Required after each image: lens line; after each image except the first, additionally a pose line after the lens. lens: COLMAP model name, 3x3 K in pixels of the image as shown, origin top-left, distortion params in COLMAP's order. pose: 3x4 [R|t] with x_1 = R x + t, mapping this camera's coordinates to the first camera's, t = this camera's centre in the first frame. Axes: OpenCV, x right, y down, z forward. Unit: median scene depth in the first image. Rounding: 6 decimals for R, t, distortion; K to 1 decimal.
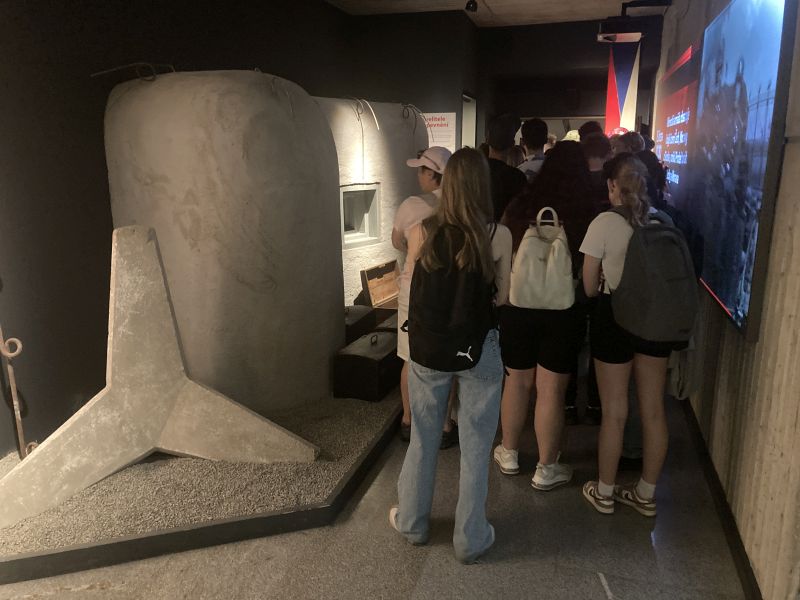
lens RADIAL K [[647.1, 0, 400.3], [0, 647.1, 301.8], [0, 0, 1]] dist [0.032820, -0.016281]
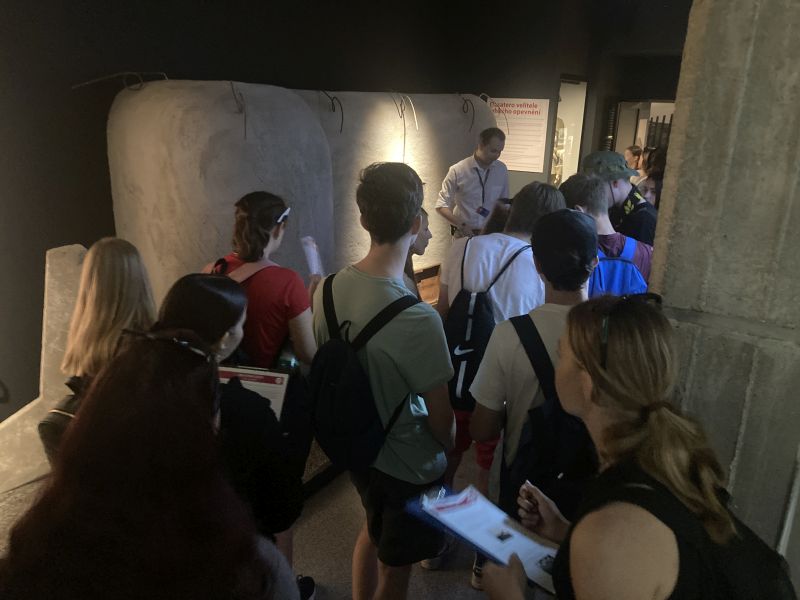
lens RADIAL K [[647.1, 0, 400.0], [0, 647.1, 299.0], [0, 0, 1]] dist [0.032820, -0.016281]
pose [[0.961111, 0.115547, -0.250830, 0.310502], [-0.097951, 0.991842, 0.081579, -0.149166], [0.258210, -0.053837, 0.964588, 0.126855]]
